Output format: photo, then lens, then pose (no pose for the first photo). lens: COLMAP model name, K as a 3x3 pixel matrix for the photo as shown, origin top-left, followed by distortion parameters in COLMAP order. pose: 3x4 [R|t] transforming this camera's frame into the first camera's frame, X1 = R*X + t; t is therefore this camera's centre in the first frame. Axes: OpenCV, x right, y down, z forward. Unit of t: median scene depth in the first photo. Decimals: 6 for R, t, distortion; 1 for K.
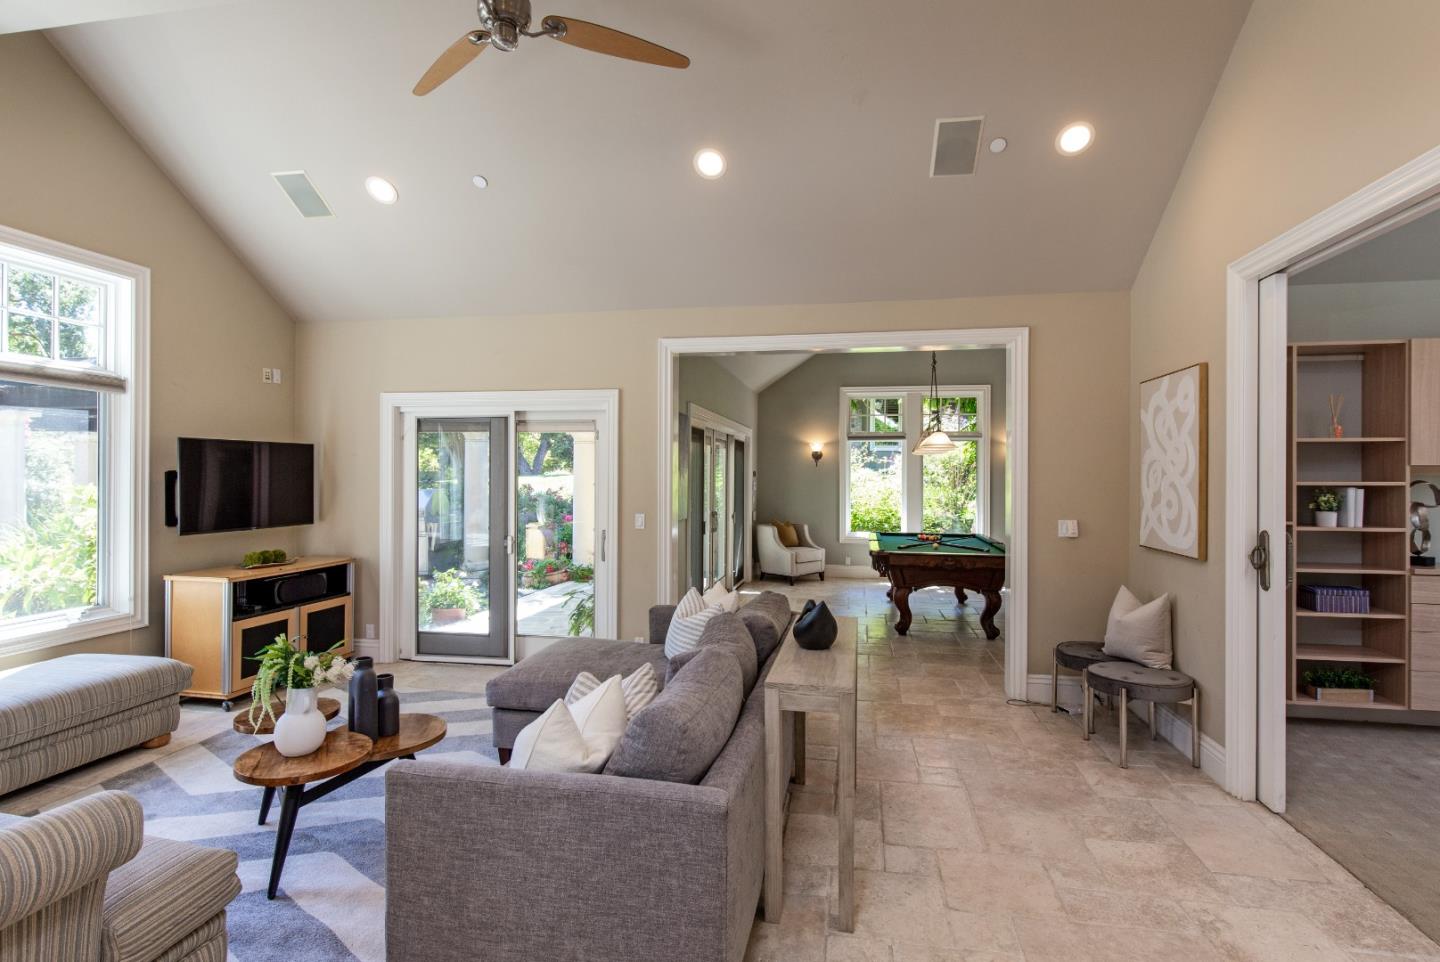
lens RADIAL K [[731.2, 0, 720.0], [0, 731.2, 481.0], [0, 0, 1]] dist [-0.000588, -0.000248]
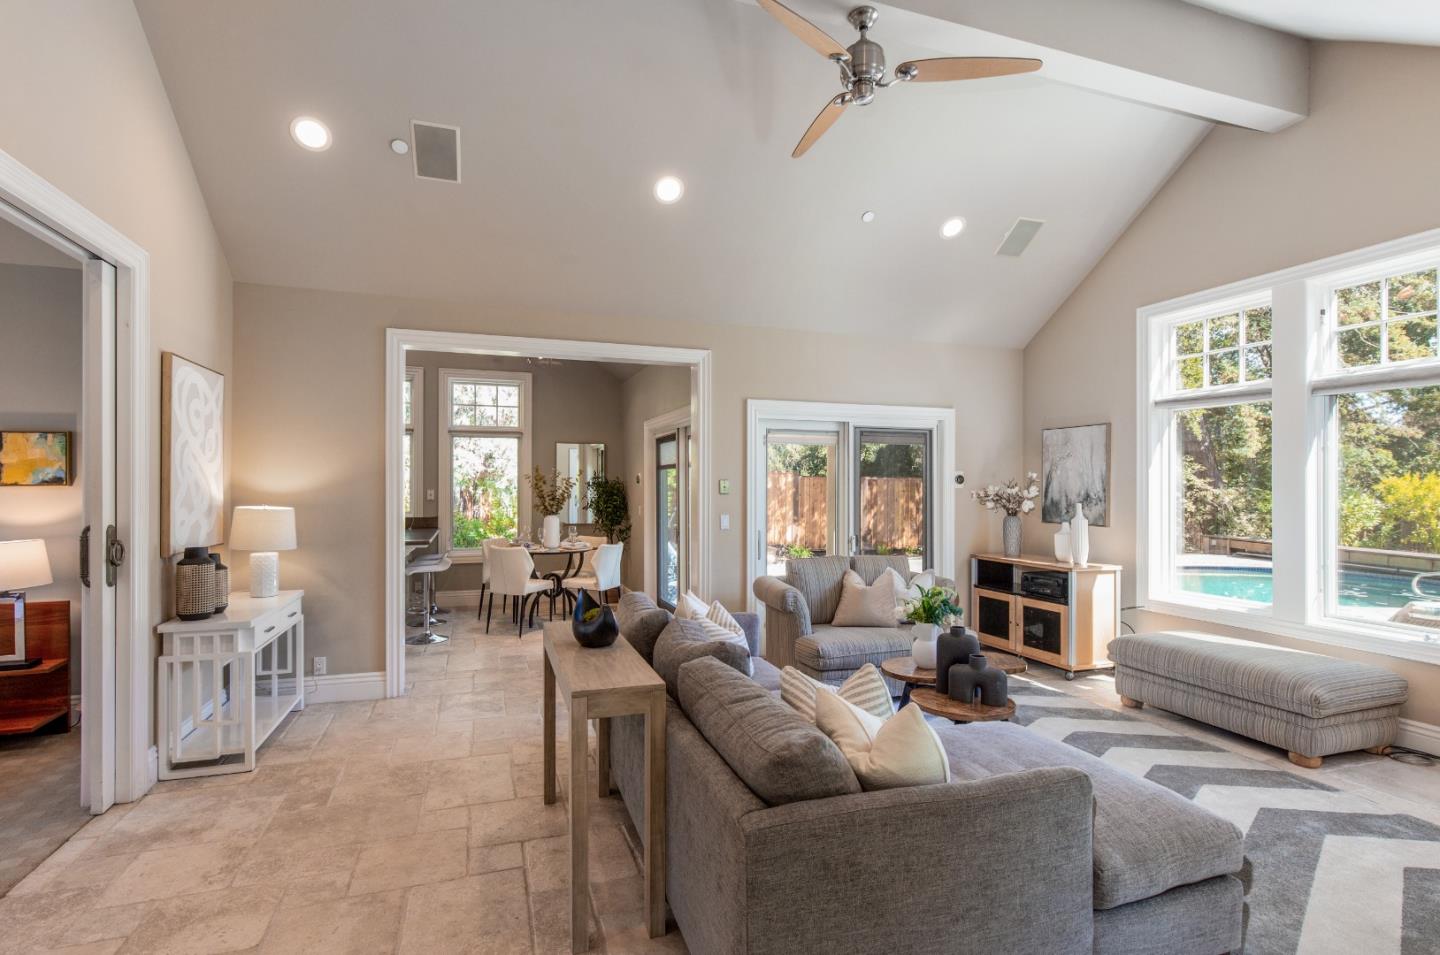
lens RADIAL K [[699.7, 0, 720.0], [0, 699.7, 477.5], [0, 0, 1]] dist [-0.000411, -0.000126]
pose [[-0.870435, -0.012653, -0.492121, 0.469975], [-0.011862, 0.999918, -0.004727, 0.004816], [0.492141, 0.001723, -0.870514, 1.974540]]
